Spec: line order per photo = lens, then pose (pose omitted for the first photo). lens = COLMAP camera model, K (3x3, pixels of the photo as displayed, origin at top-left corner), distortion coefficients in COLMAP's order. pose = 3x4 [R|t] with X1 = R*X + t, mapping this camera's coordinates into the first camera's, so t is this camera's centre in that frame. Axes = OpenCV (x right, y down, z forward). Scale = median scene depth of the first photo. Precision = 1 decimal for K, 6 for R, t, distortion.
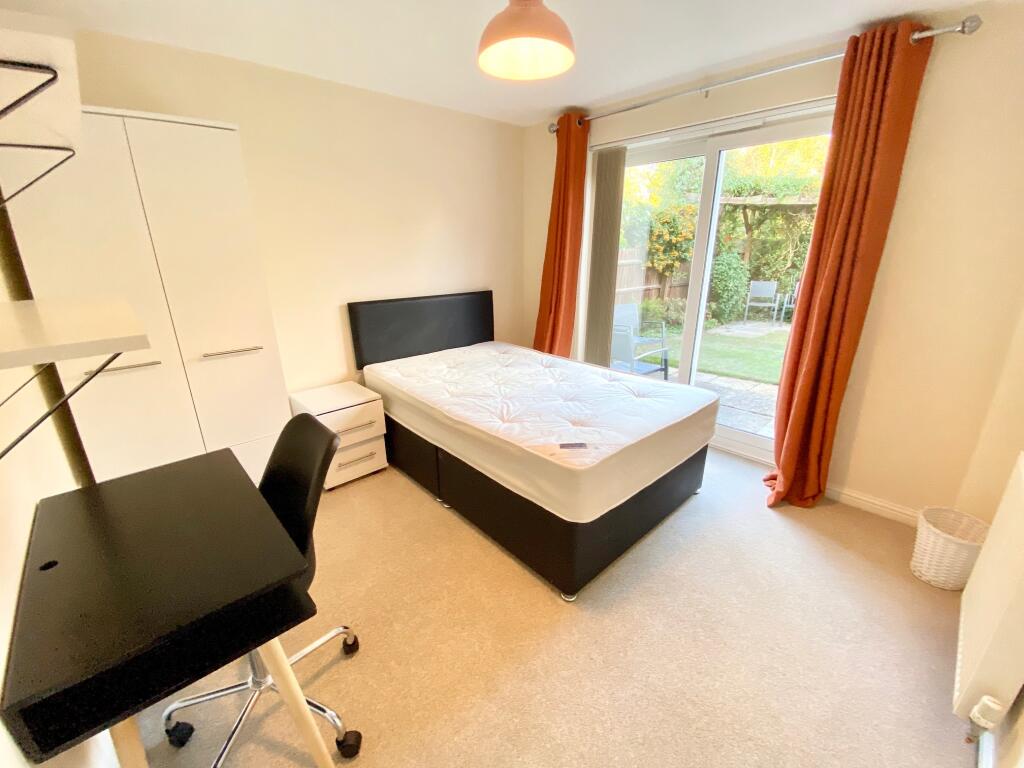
lens RADIAL K [[418.3, 0, 512.0], [0, 418.3, 386.5], [0, 0, 1]] dist [0.035235, -0.025797]
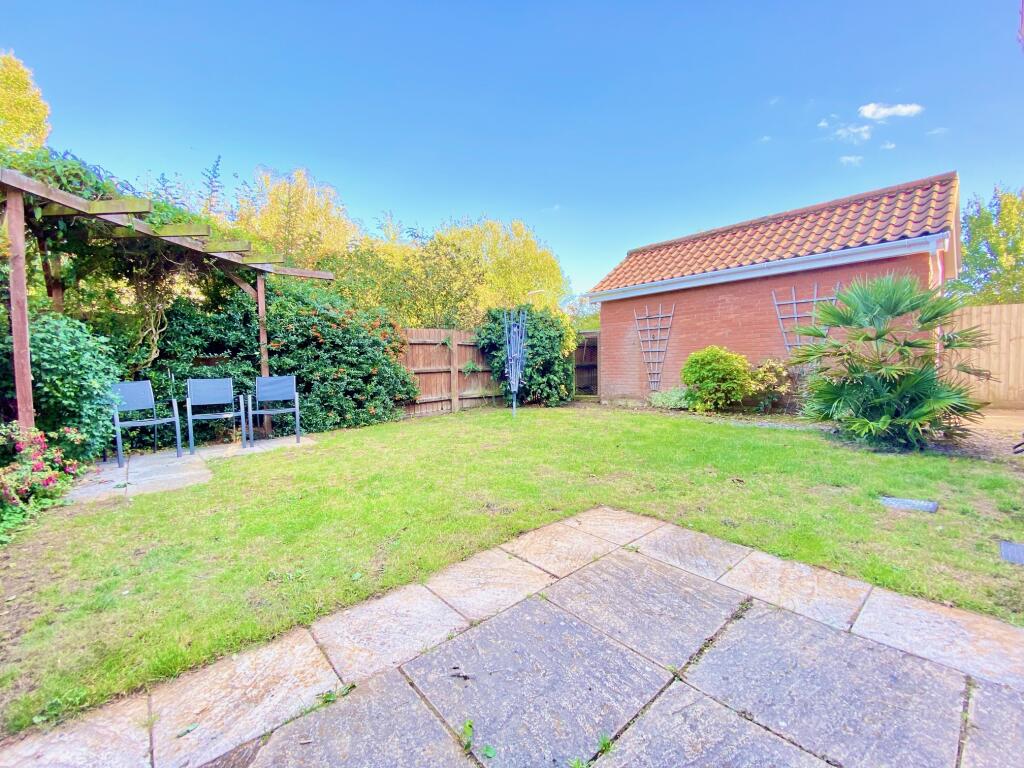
lens RADIAL K [[418.3, 0, 512.0], [0, 418.3, 386.5], [0, 0, 1]] dist [0.035235, -0.025797]
pose [[0.035700, -0.066302, 0.997161, 0.075597], [0.308016, 0.949952, 0.052135, -0.143309], [-0.950711, 0.305280, 0.054335, 0.607897]]
